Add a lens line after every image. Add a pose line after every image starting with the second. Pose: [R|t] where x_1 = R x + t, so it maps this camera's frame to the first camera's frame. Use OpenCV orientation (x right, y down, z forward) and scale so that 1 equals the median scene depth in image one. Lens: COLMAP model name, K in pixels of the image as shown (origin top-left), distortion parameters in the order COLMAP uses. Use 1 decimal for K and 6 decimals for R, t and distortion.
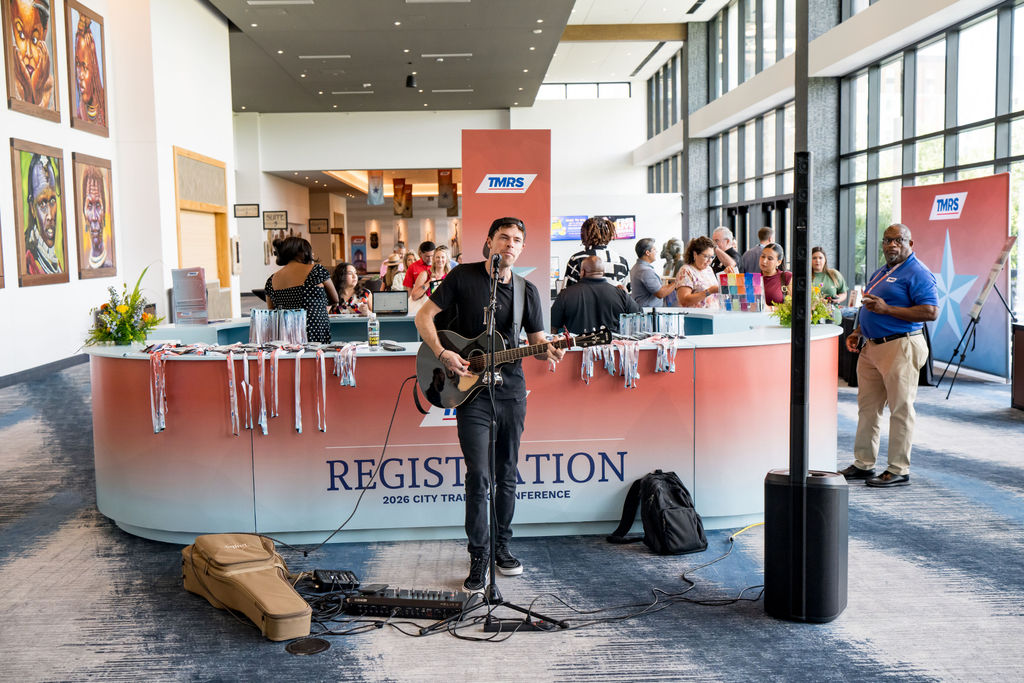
lens RADIAL K [[1054.3, 0, 511.9], [0, 1054.3, 341.6], [0, 0, 1]] dist [-0.000109, 0.000000]
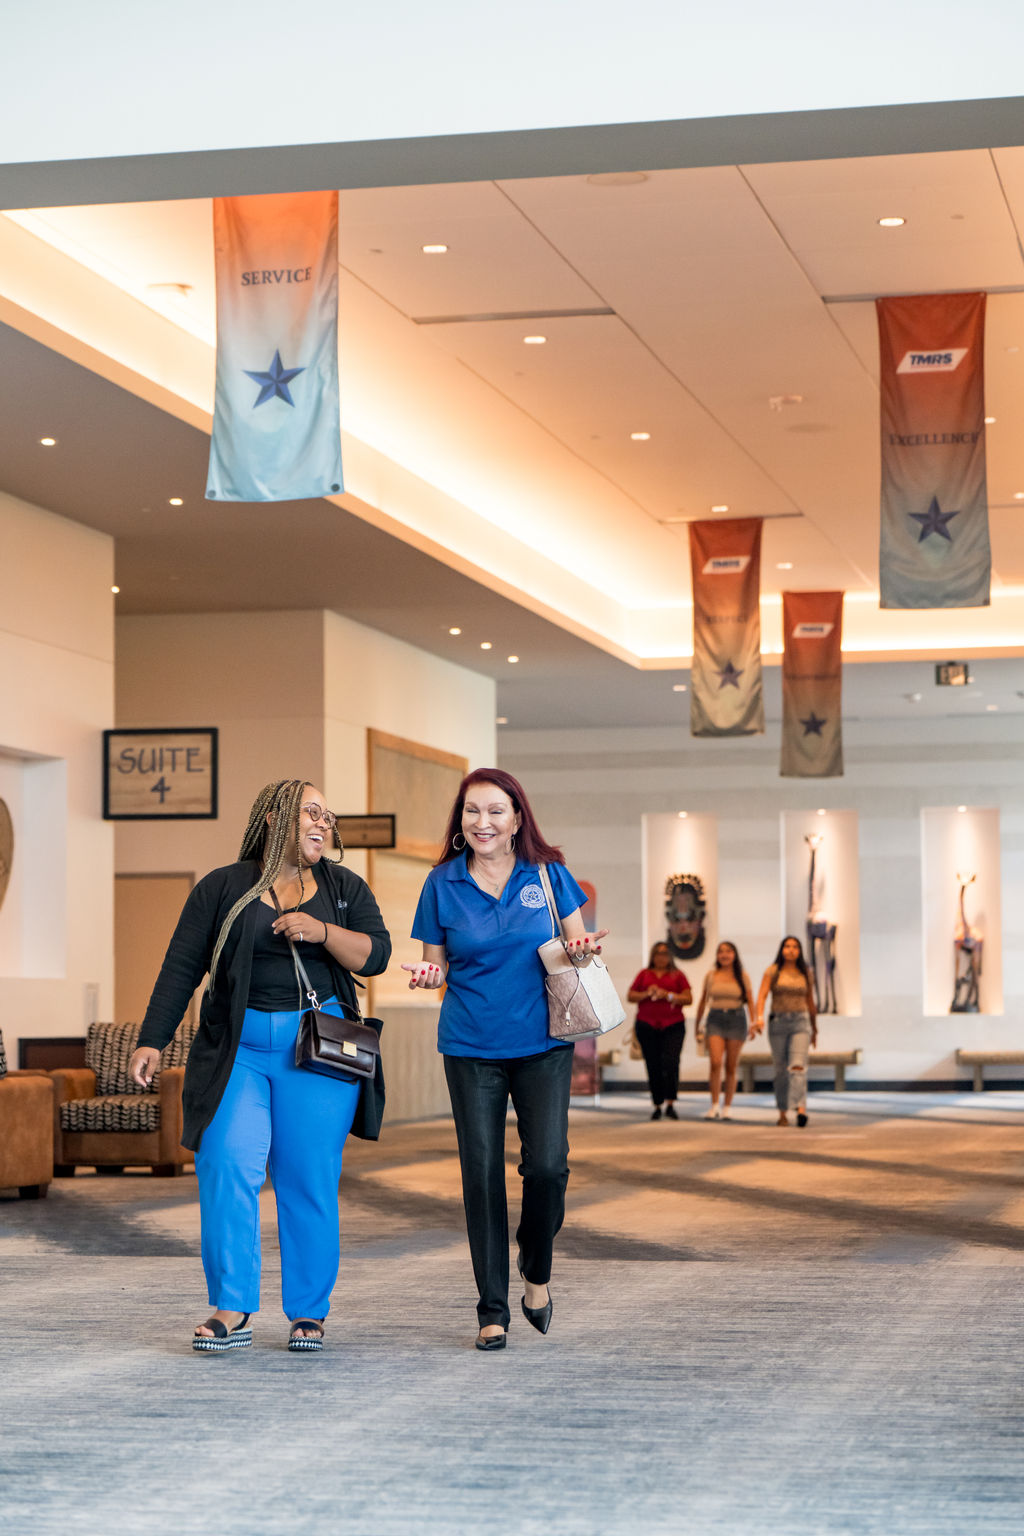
lens RADIAL K [[3371.0, 0, 511.7], [0, 3371.0, 768.2], [0, 0, 1]] dist [0.015337, 0.000000]
pose [[0.966927, -0.002421, -0.255043, -0.003182], [-0.038579, 0.987062, -0.155629, -0.025628], [0.252120, 0.160322, 0.954323, 0.399004]]
